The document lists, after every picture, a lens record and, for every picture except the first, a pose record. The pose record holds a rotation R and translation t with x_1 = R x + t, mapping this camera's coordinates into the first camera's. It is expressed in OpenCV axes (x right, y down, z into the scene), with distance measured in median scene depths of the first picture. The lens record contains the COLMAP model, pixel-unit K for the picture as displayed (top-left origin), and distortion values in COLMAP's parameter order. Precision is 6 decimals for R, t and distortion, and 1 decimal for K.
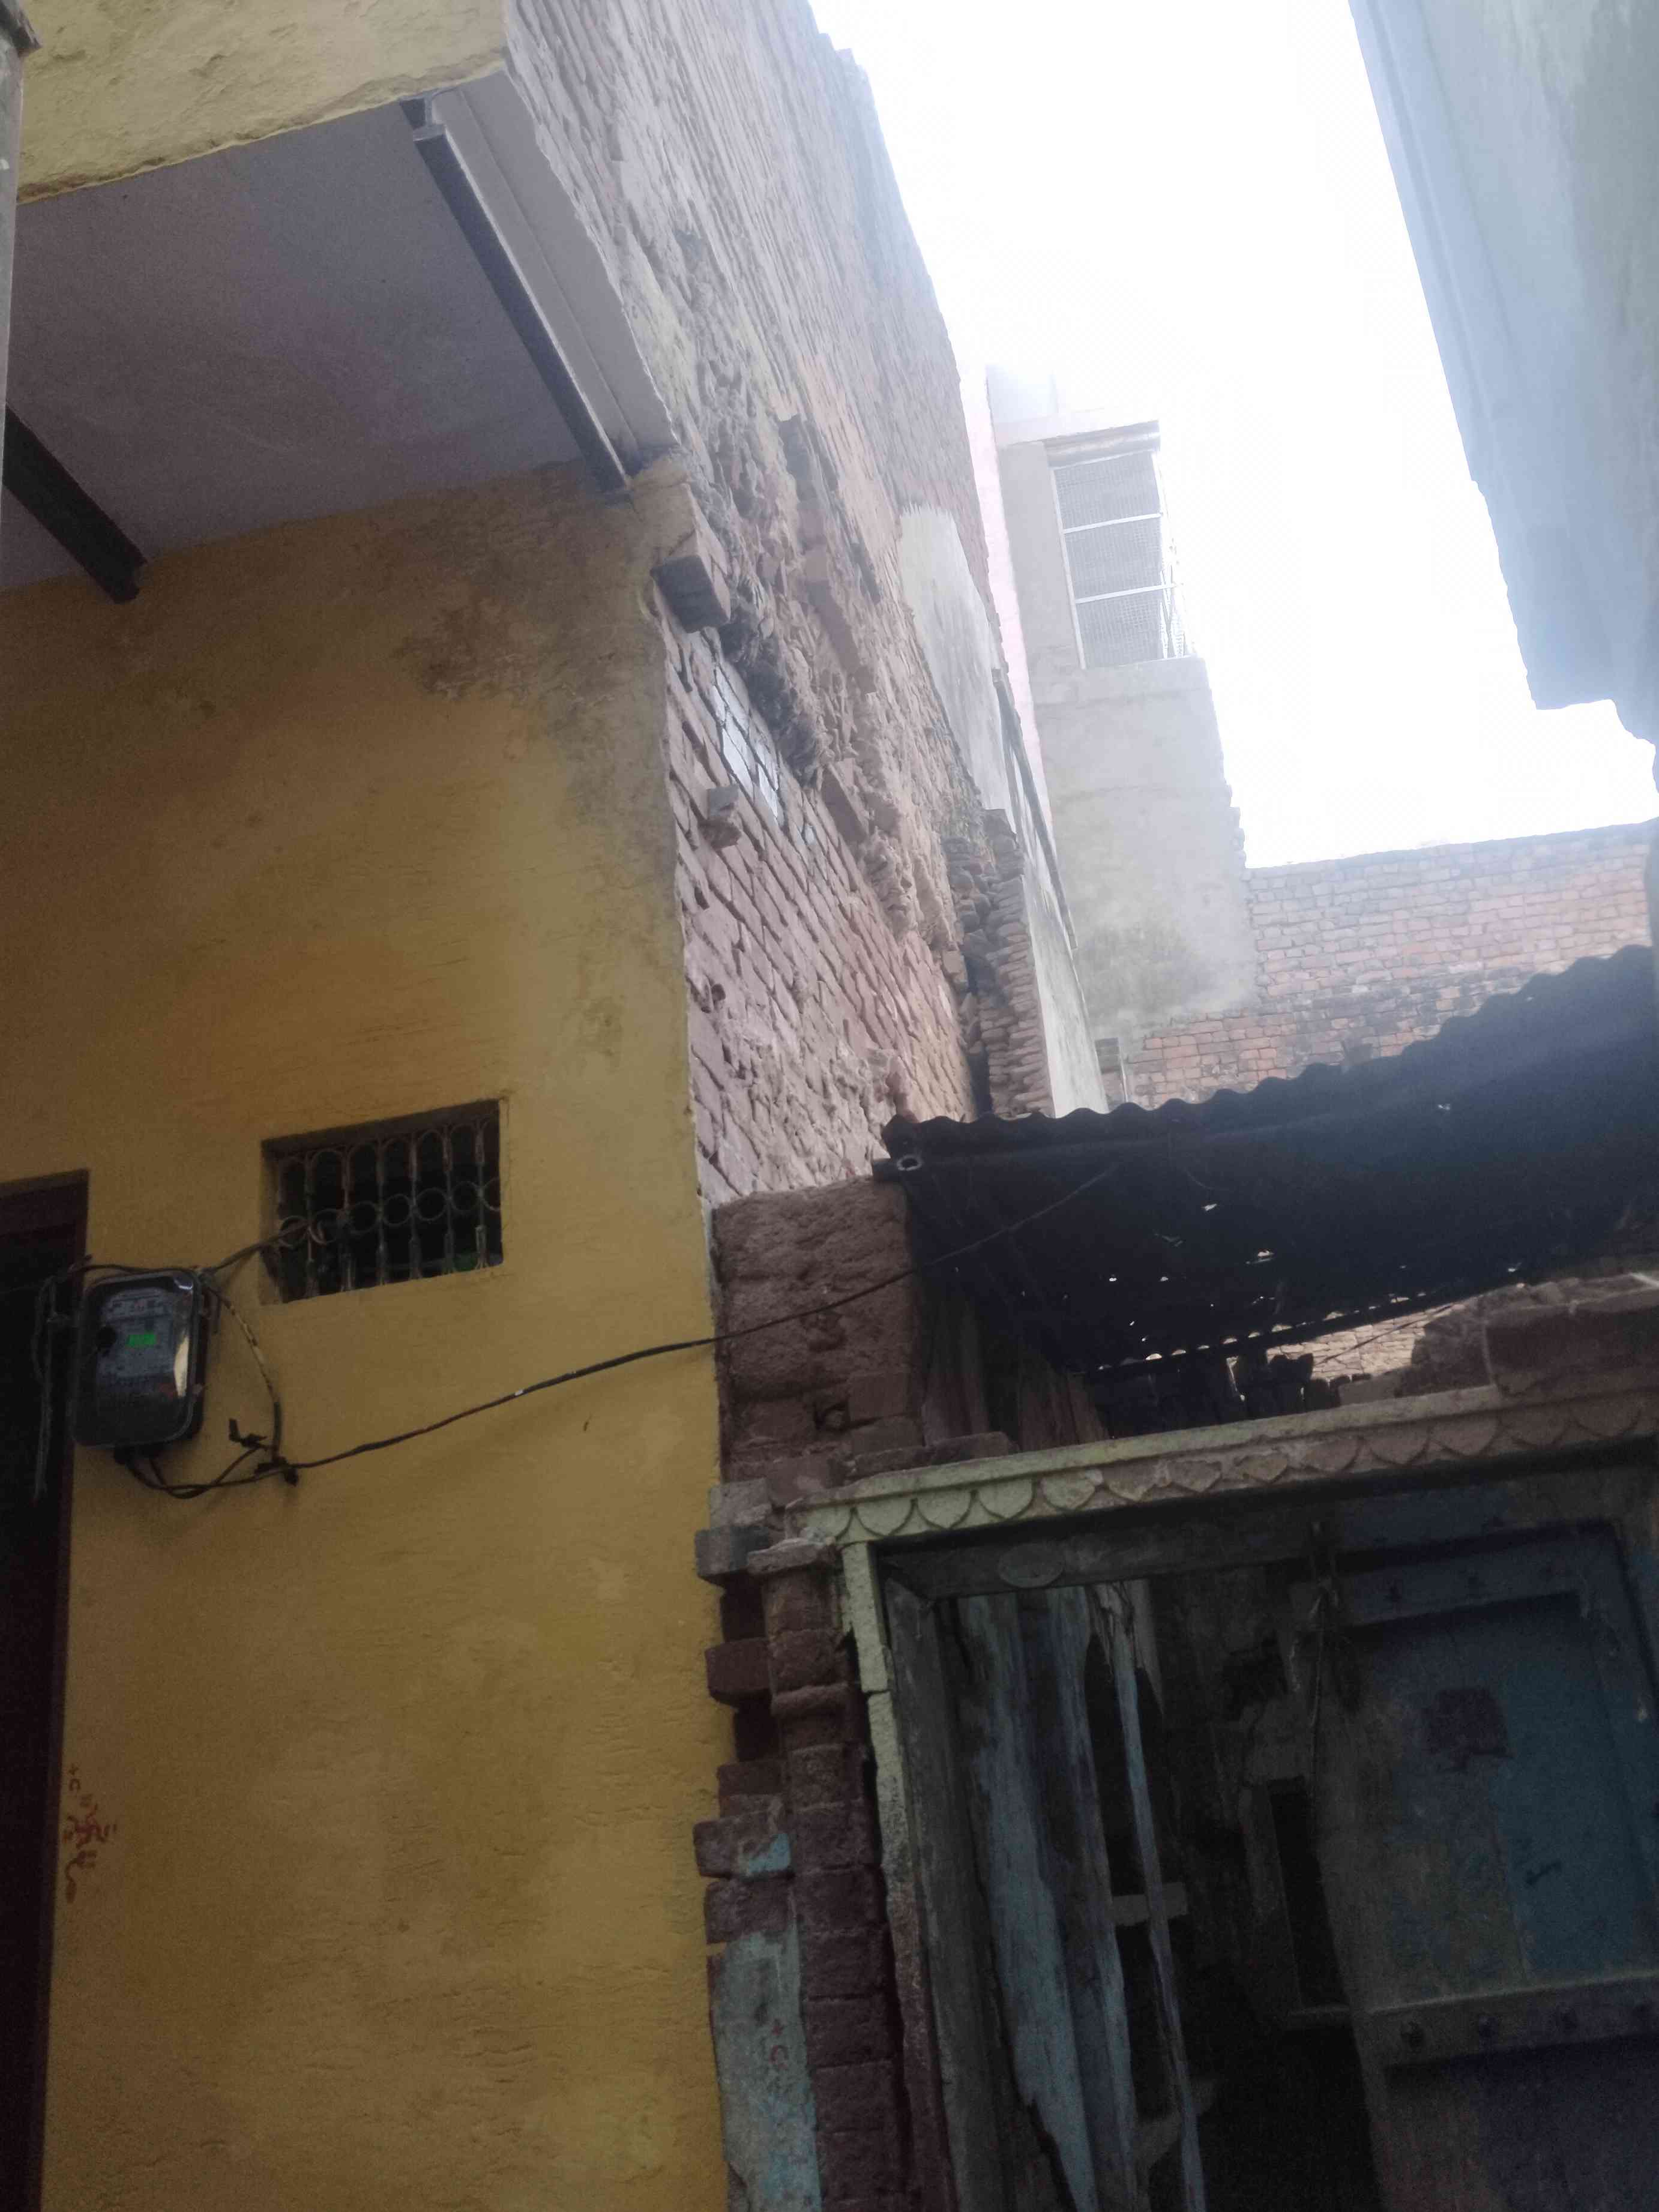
lens RADIAL K [[2030.1, 0, 832.8], [0, 2030.1, 1043.9], [0, 0, 1]] dist [0.132817, -0.268422]
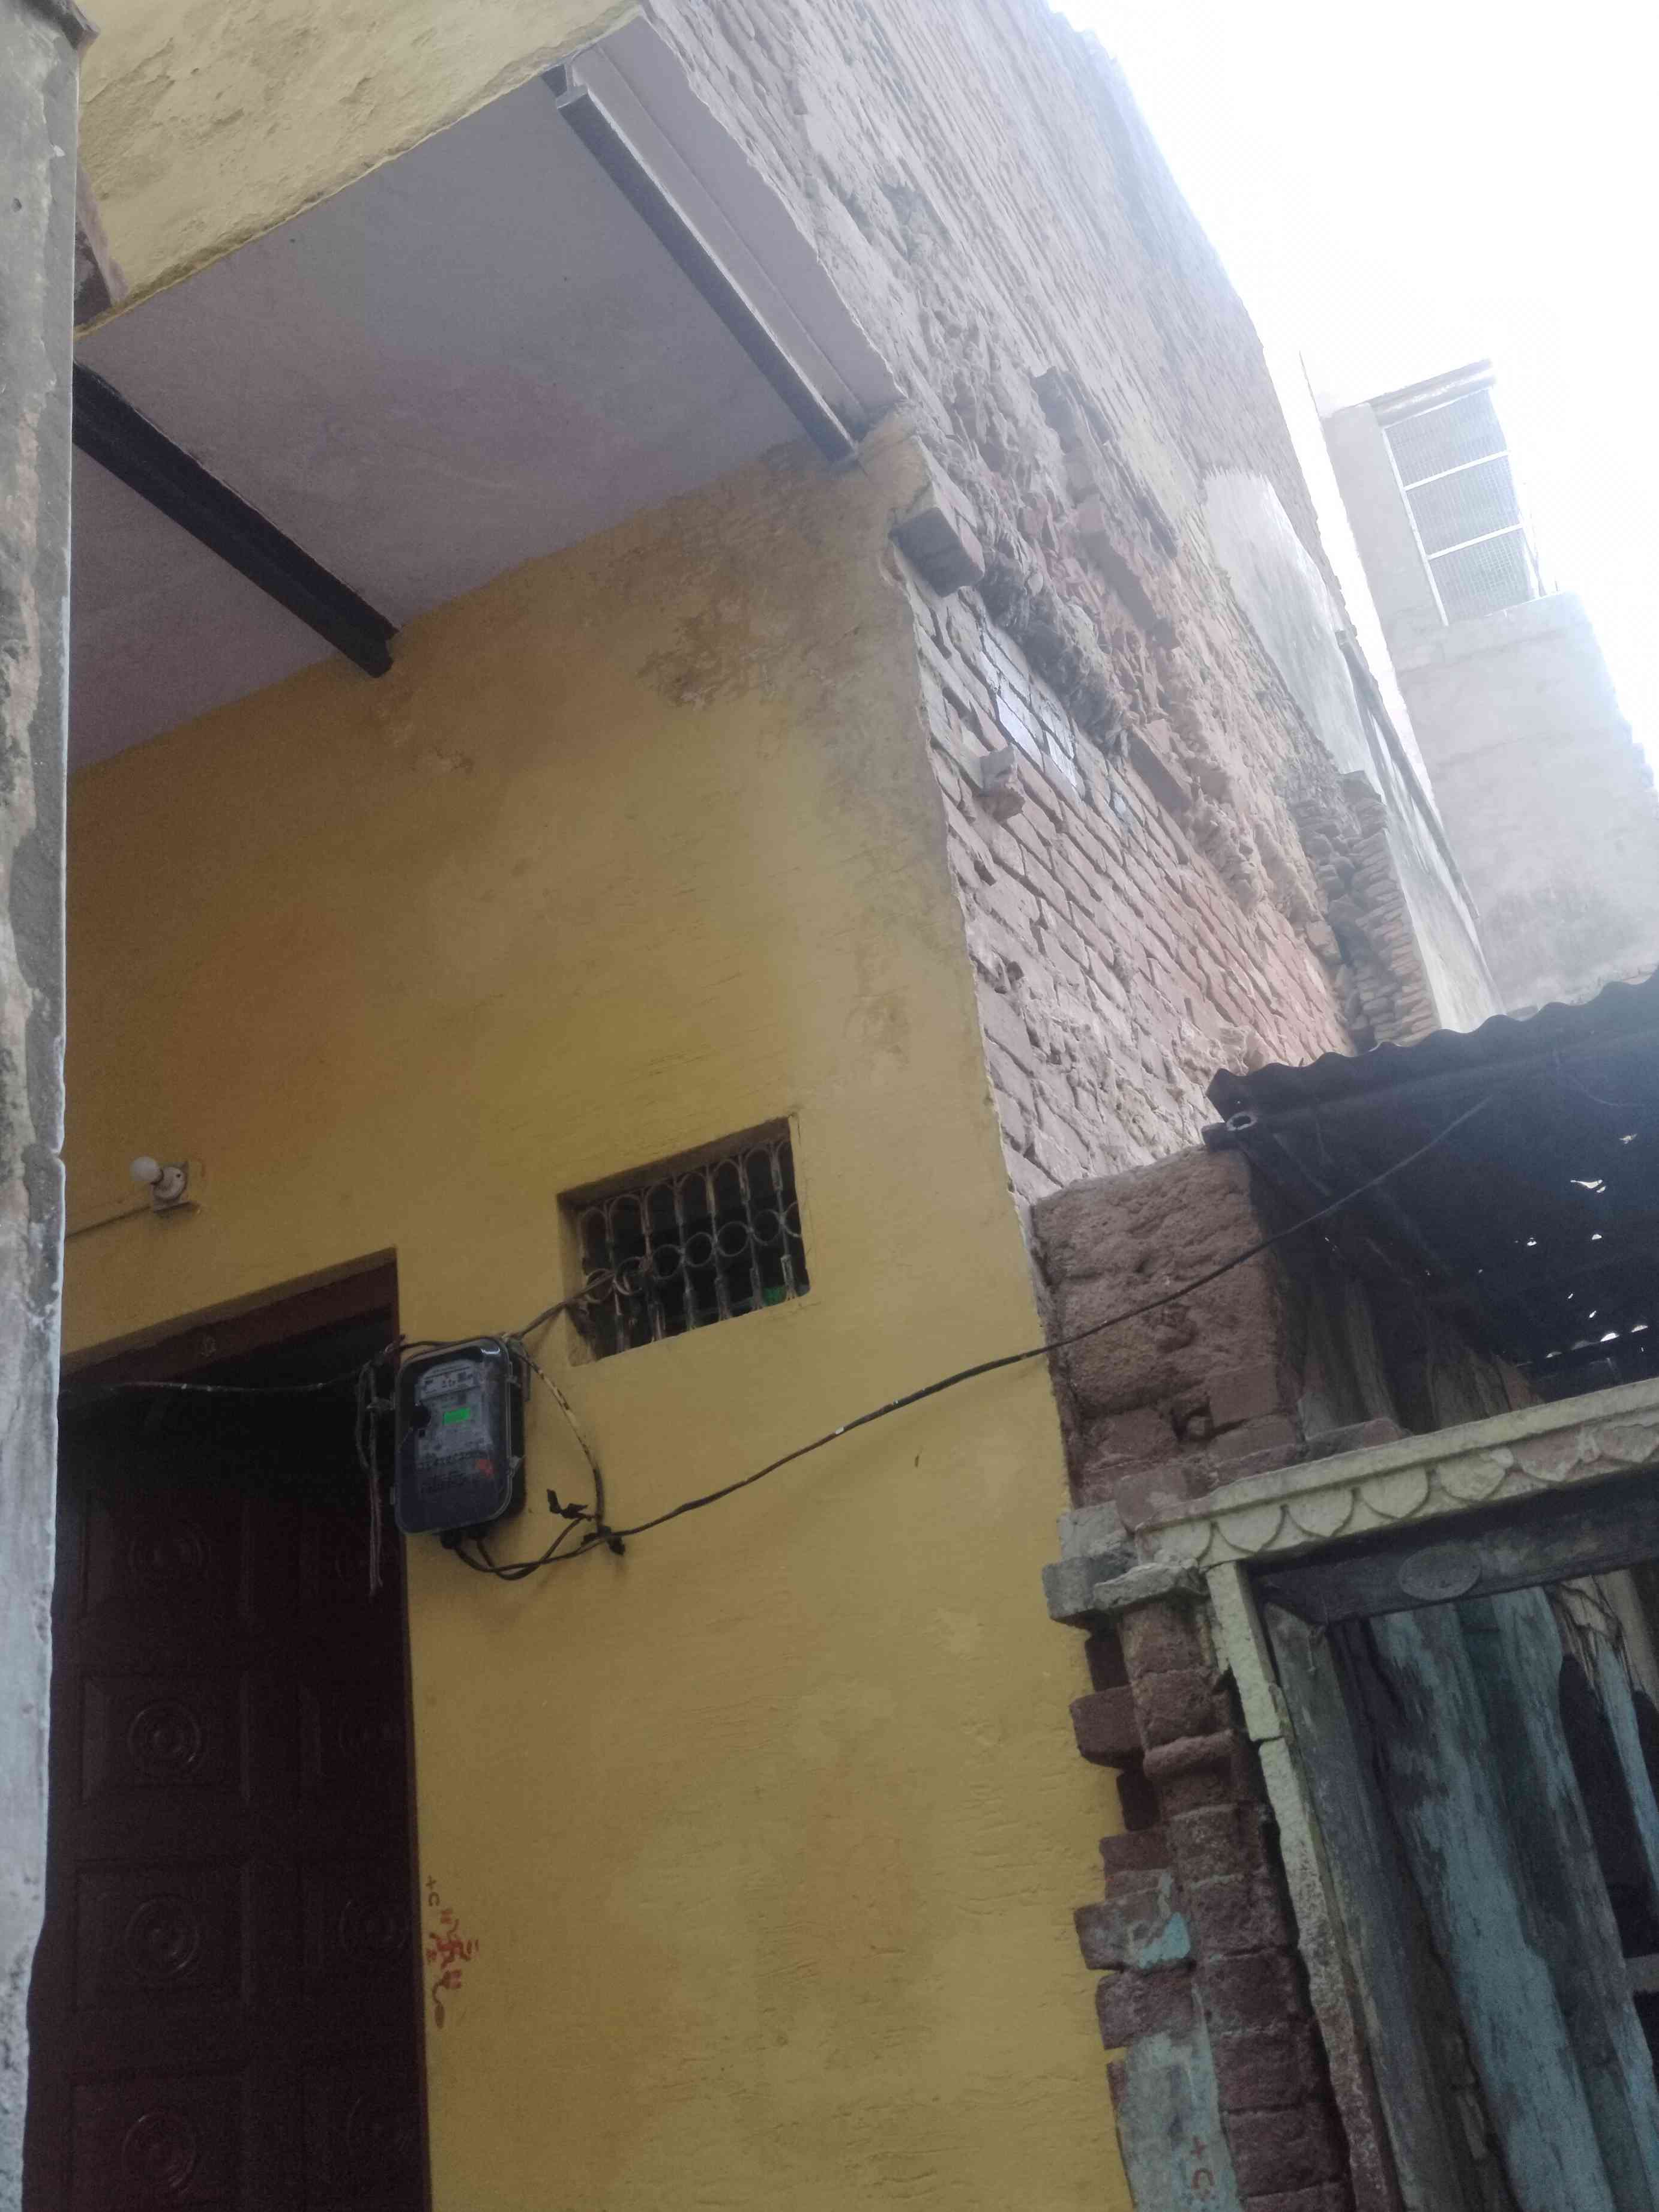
lens RADIAL K [[2030.1, 0, 832.8], [0, 2030.1, 1043.9], [0, 0, 1]] dist [0.132817, -0.268422]
pose [[0.970359, -0.138771, -0.197853, 0.041418], [0.132793, 0.990200, -0.043238, 0.036862], [0.201914, 0.015683, 0.979278, 0.105692]]
